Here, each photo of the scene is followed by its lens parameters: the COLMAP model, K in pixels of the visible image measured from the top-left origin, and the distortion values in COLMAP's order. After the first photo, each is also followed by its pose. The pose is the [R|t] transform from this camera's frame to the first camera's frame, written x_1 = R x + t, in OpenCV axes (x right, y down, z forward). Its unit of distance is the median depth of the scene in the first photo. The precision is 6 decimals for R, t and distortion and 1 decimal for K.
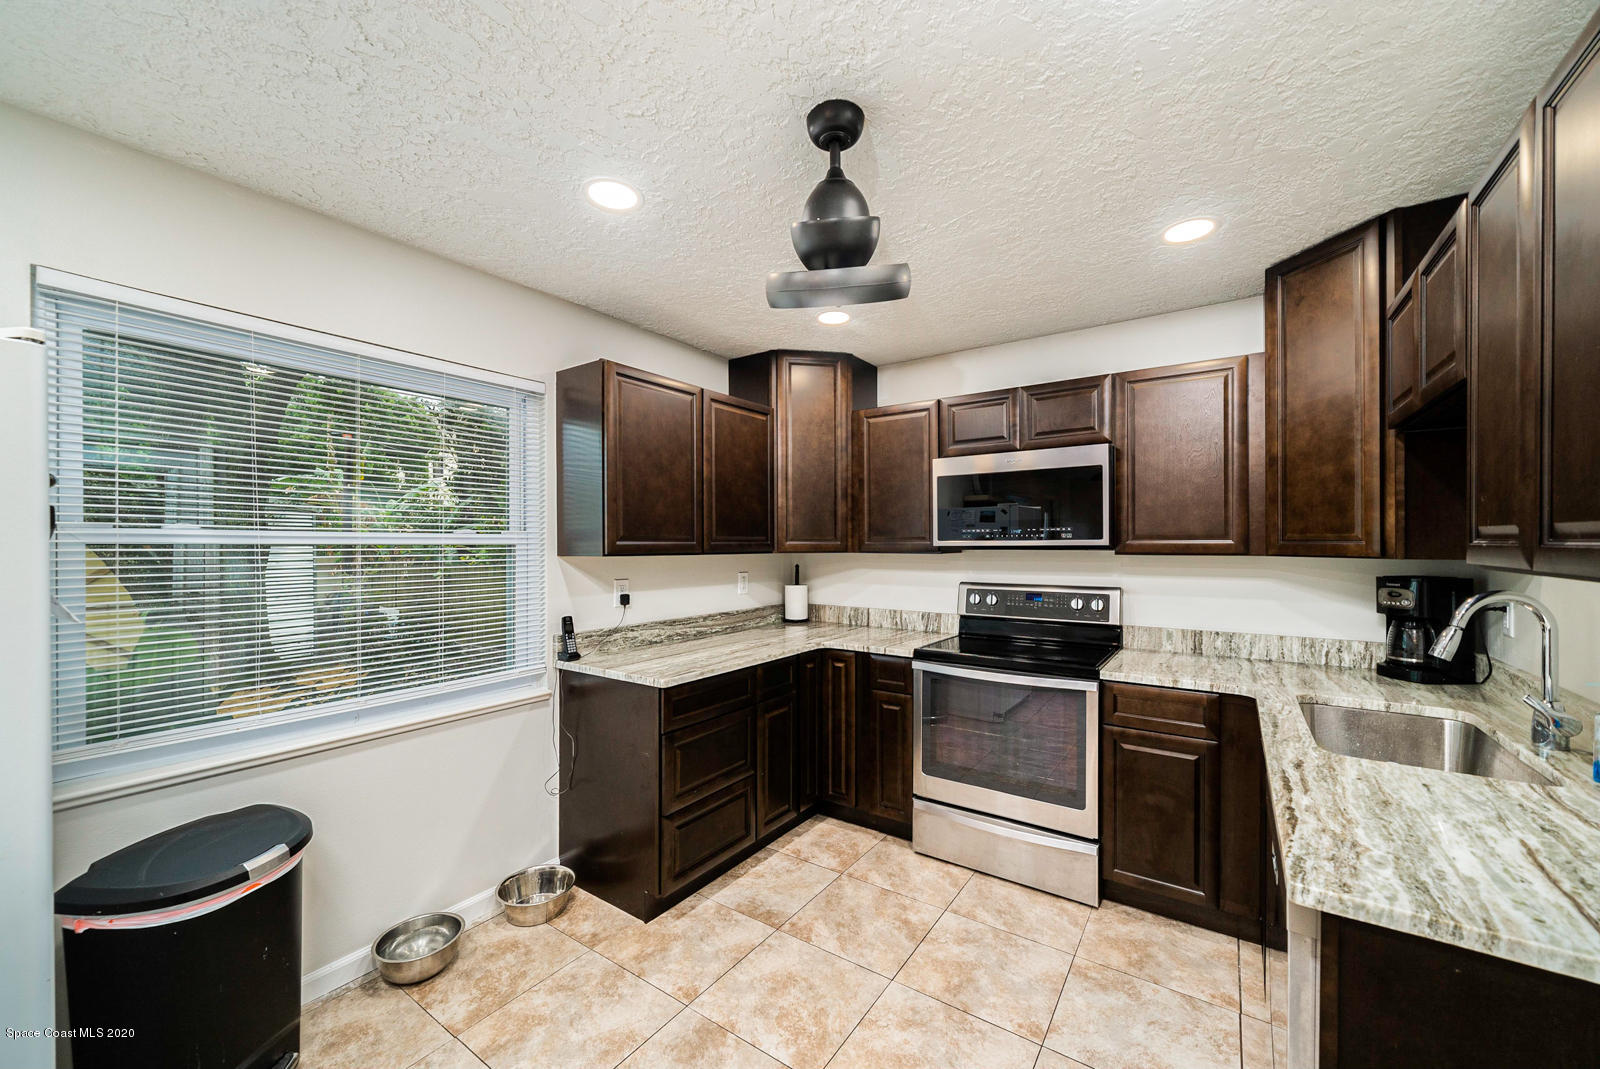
lens RADIAL K [[615.3, 0, 797.4], [0, 615.3, 543.3], [0, 0, 1]] dist [-0.007785, 0.000604]
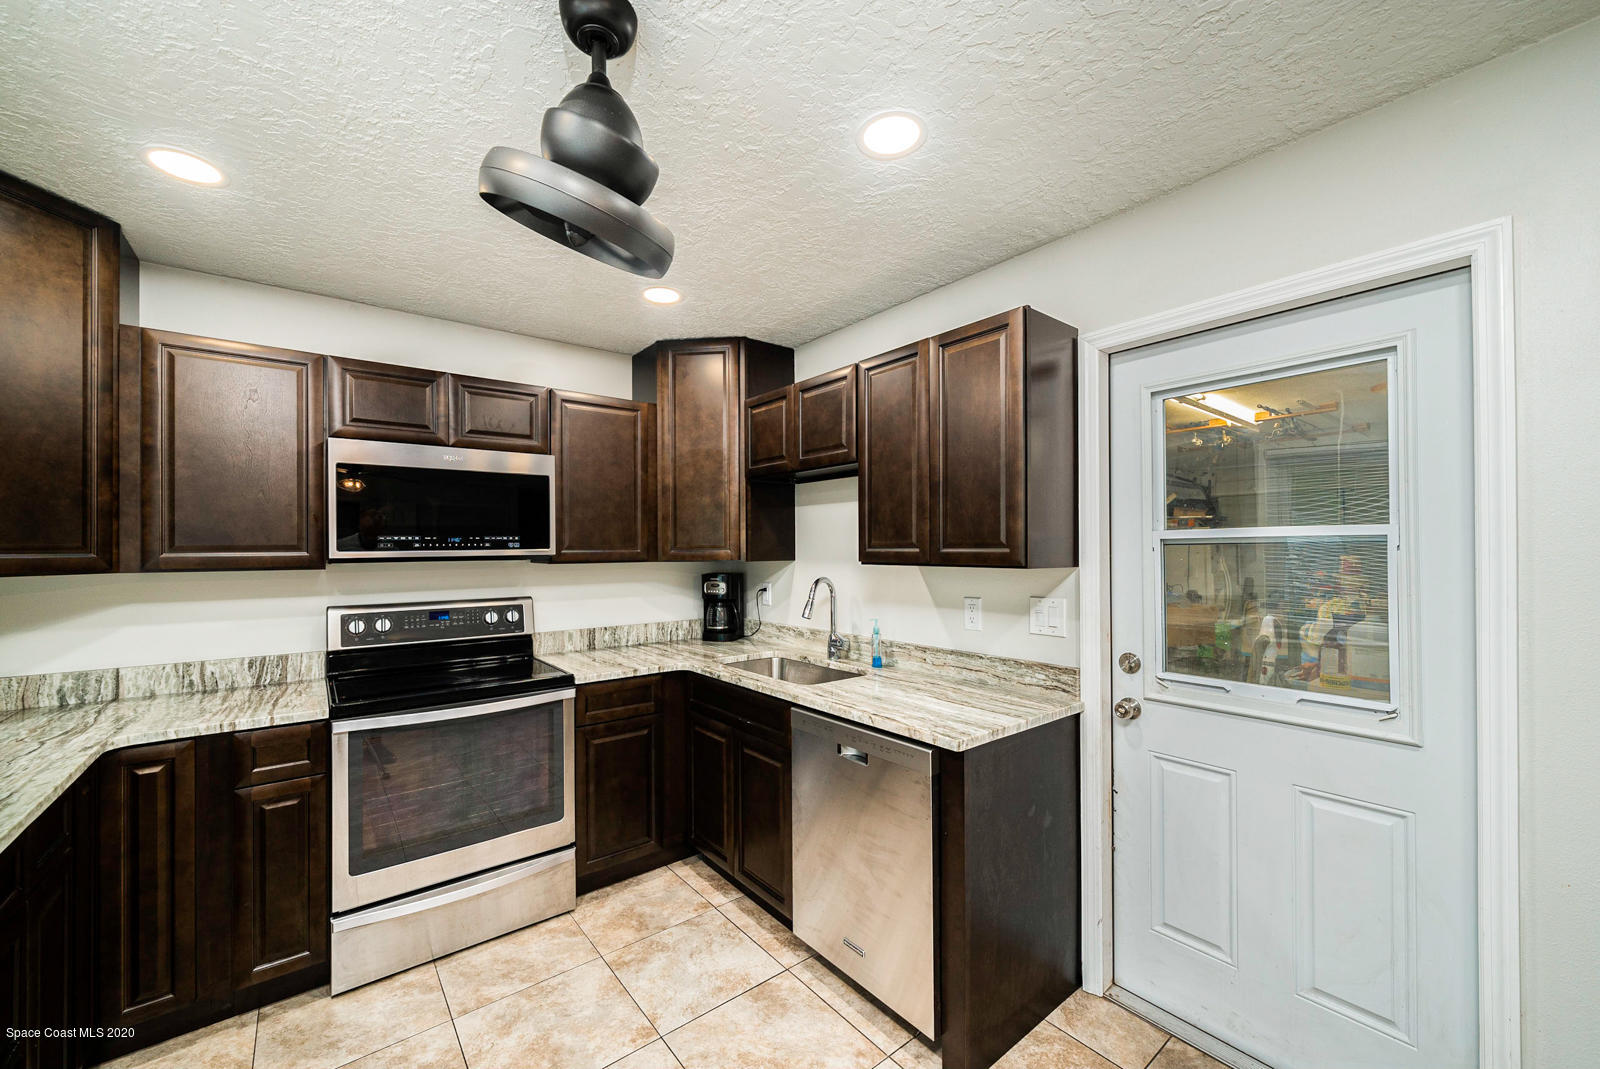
lens RADIAL K [[615.3, 0, 794.8], [0, 615.3, 545.9], [0, 0, 1]] dist [-0.007785, 0.000604]
pose [[0.282605, 0.004918, 0.959224, -0.370300], [0.006713, 0.999952, -0.007105, -0.001615], [-0.959213, 0.008447, 0.282559, 0.333837]]
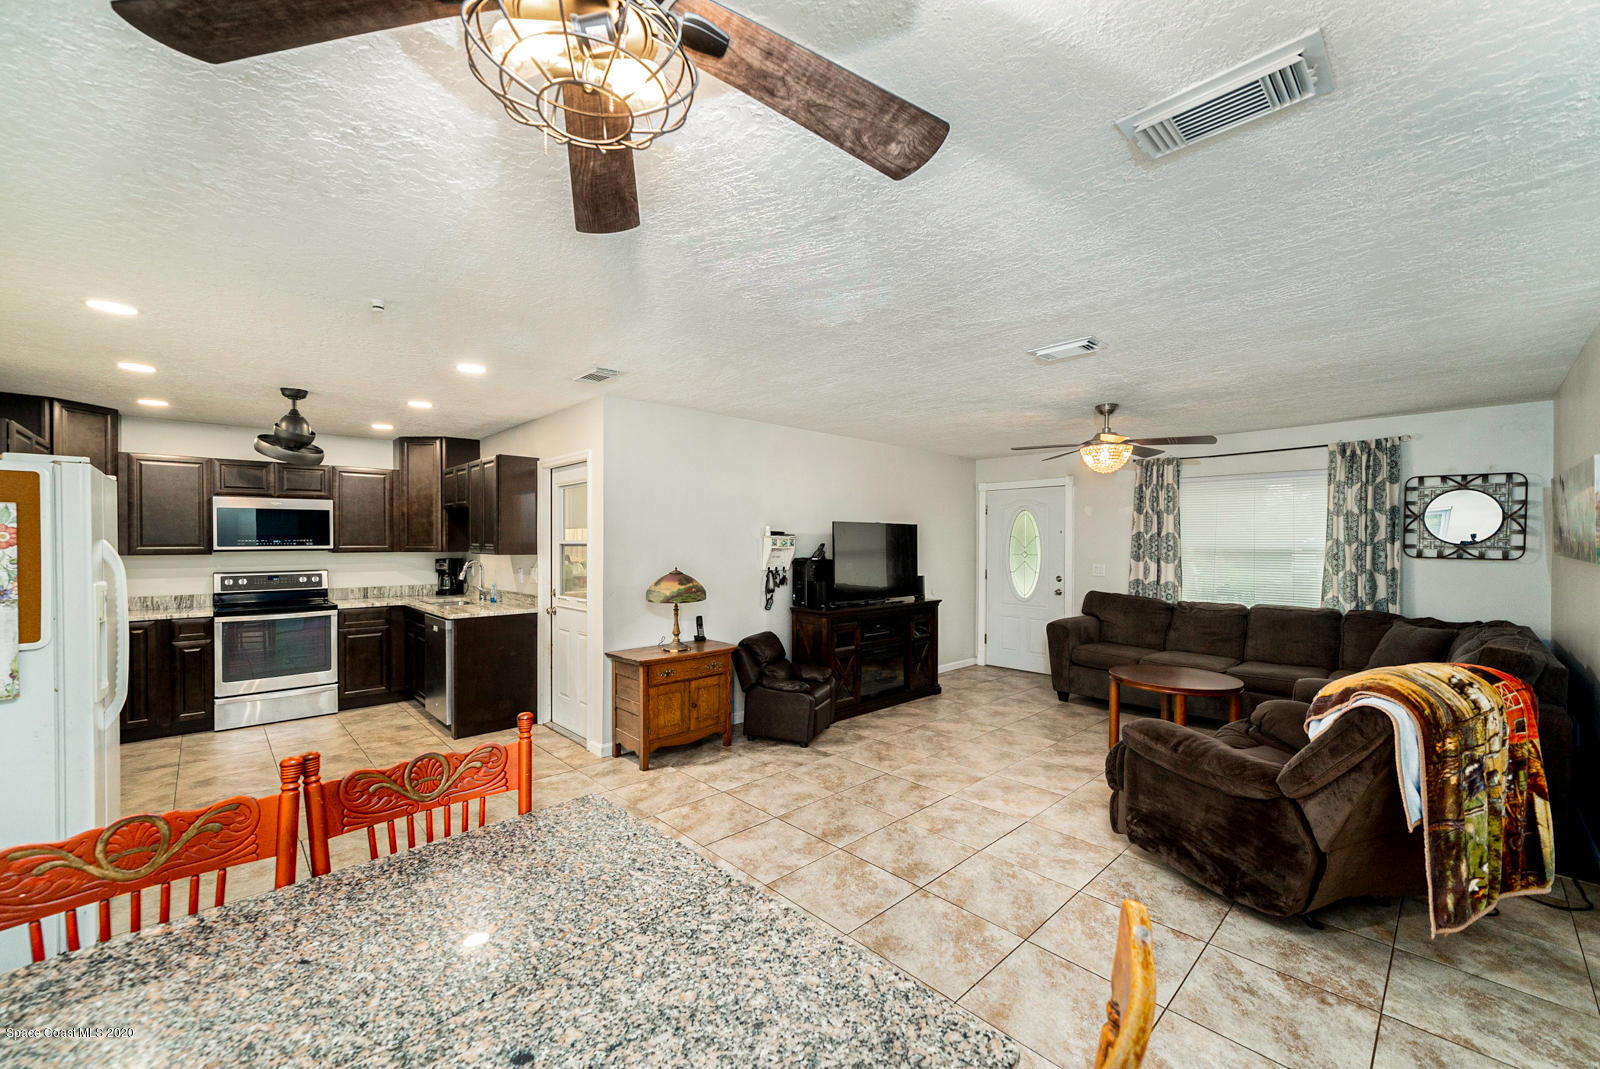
lens RADIAL K [[626.8, 0, 801.8], [0, 626.8, 544.1], [0, 0, 1]] dist [-0.006416, 0.000099]
pose [[0.195181, -0.002716, 0.980763, -1.312839], [0.002700, 0.999994, 0.002232, -0.012278], [-0.980763, 0.002212, 0.195187, -1.023009]]
